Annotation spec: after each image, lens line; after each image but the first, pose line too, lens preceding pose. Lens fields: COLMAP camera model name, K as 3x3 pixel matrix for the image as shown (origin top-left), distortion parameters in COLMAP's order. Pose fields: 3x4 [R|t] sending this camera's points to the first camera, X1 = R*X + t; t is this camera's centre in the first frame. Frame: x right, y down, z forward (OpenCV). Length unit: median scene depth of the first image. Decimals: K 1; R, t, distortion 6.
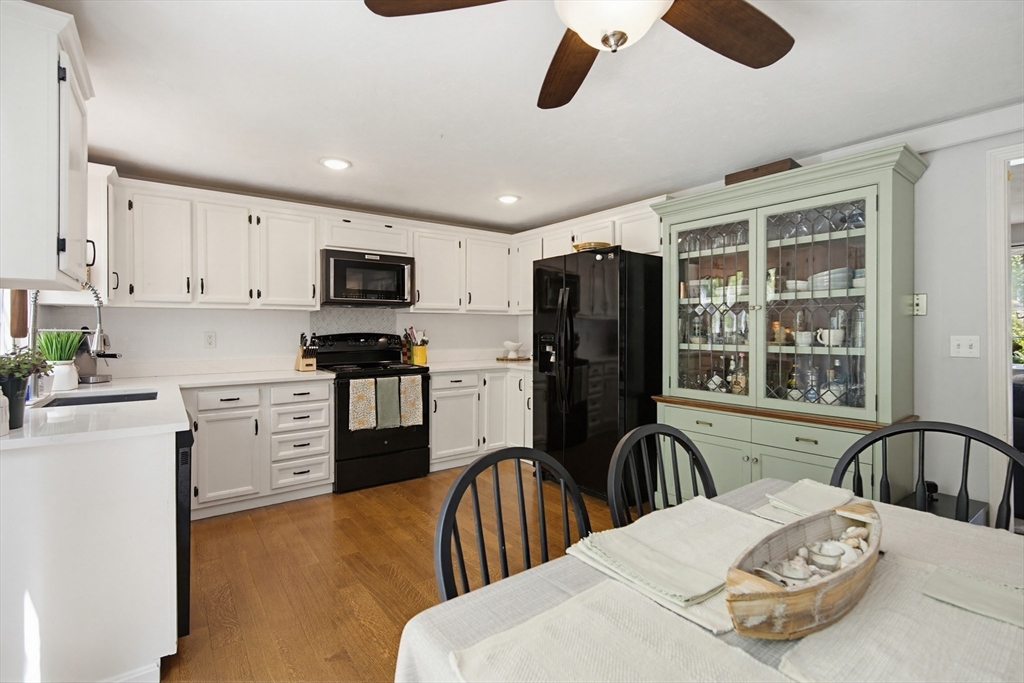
lens RADIAL K [[471.2, 0, 507.0], [0, 471.2, 331.1], [0, 0, 1]] dist [-0.000106, -0.000296]
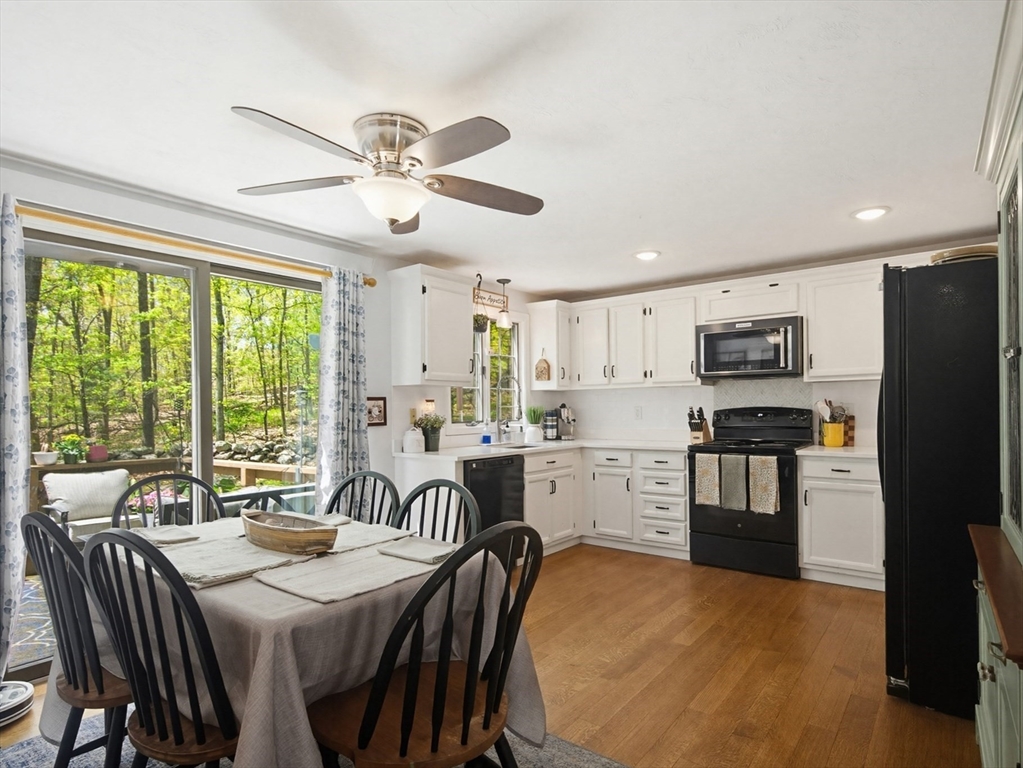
lens RADIAL K [[556.2, 0, 492.8], [0, 556.2, 407.1], [0, 0, 1]] dist [0.005420, 0.000182]
pose [[0.263782, -0.003443, -0.964576, 0.702903], [0.001330, 0.999994, -0.003206, 0.007304], [0.964581, -0.000437, 0.263785, 0.259461]]
